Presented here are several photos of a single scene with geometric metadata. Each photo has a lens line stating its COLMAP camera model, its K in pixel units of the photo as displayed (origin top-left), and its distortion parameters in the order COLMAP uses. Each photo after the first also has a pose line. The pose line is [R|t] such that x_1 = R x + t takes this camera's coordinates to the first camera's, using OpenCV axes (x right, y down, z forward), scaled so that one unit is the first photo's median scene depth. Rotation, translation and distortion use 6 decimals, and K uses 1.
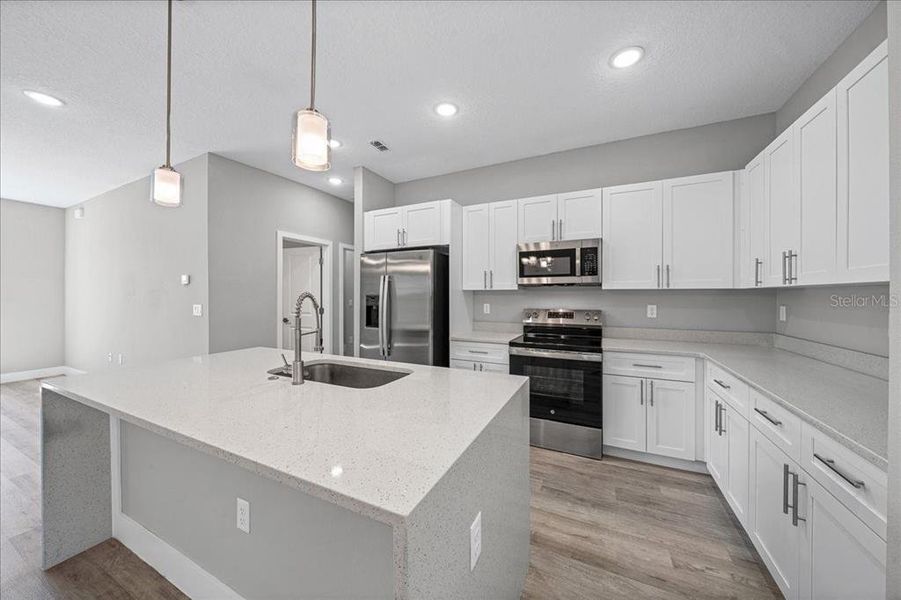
lens RADIAL K [[309.6, 0, 452.7], [0, 309.6, 301.6], [0, 0, 1]] dist [-0.009437, 0.000156]
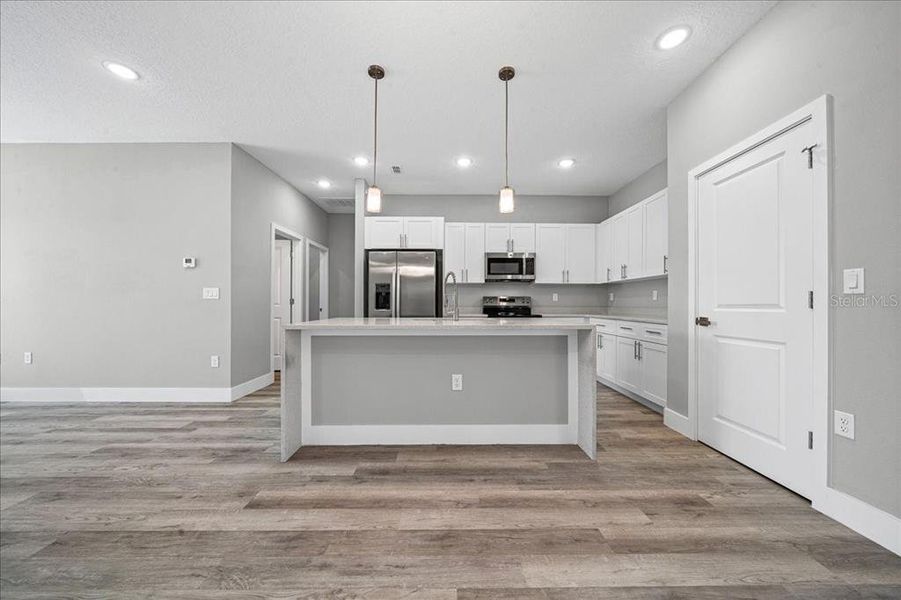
lens RADIAL K [[309.5, 0, 450.8], [0, 309.5, 304.2], [0, 0, 1]] dist [-0.000714, 0.000007]
pose [[0.894717, 0.002115, 0.446629, -0.667201], [0.006579, 0.999818, -0.017913, 0.099928], [-0.446585, 0.018965, 0.894540, -0.295296]]
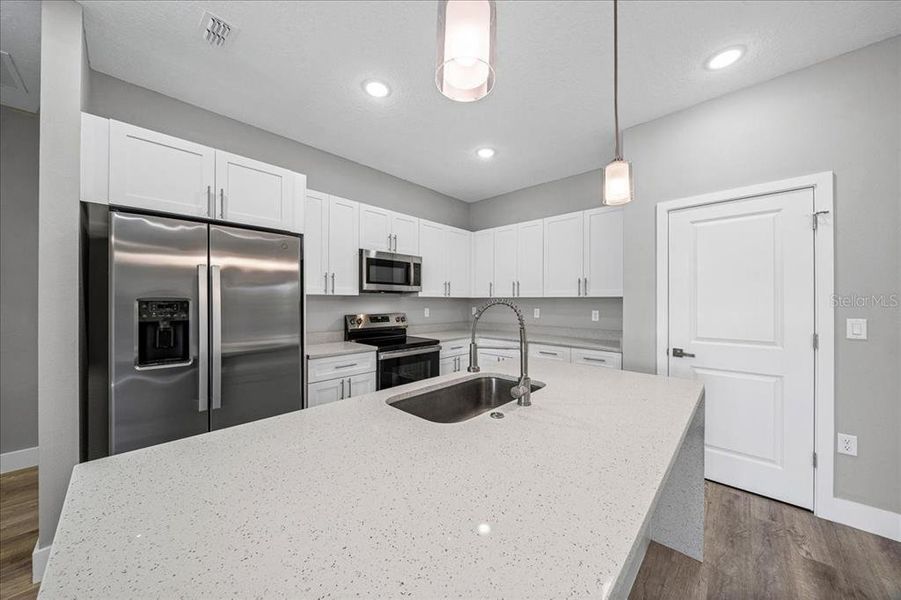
lens RADIAL K [[309.6, 0, 452.7], [0, 309.6, 301.6], [0, 0, 1]] dist [-0.009437, 0.000156]
pose [[0.298479, -0.001430, 0.954415, -0.688641], [0.016210, 0.999862, -0.003572, -0.010676], [-0.954278, 0.016537, 0.298461, 0.469362]]
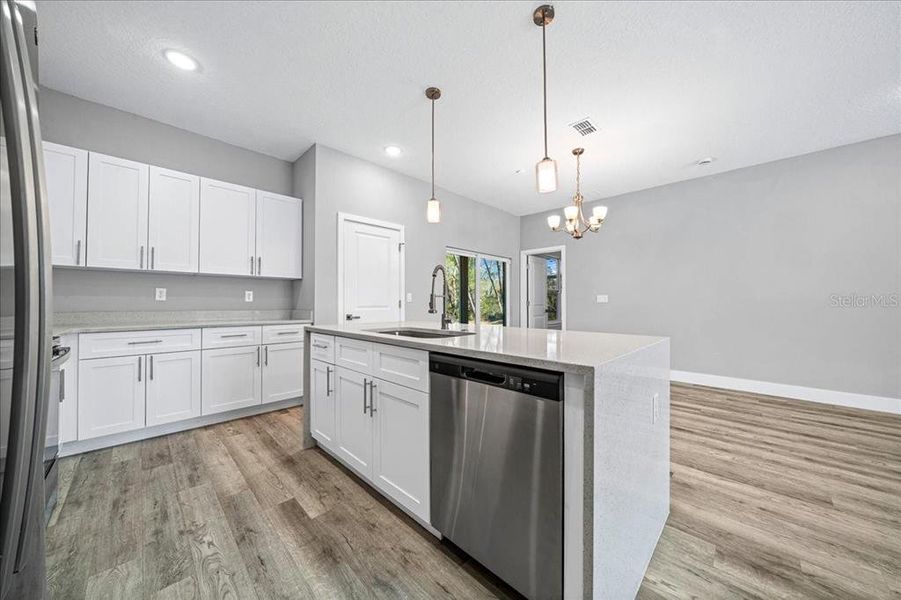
lens RADIAL K [[309.6, 0, 452.7], [0, 309.6, 301.6], [0, 0, 1]] dist [-0.009437, 0.000156]
pose [[-0.947740, 0.001066, 0.319041, -0.502341], [0.005229, 0.999912, 0.012192, 0.059117], [-0.319000, 0.013223, -0.947663, 1.185695]]
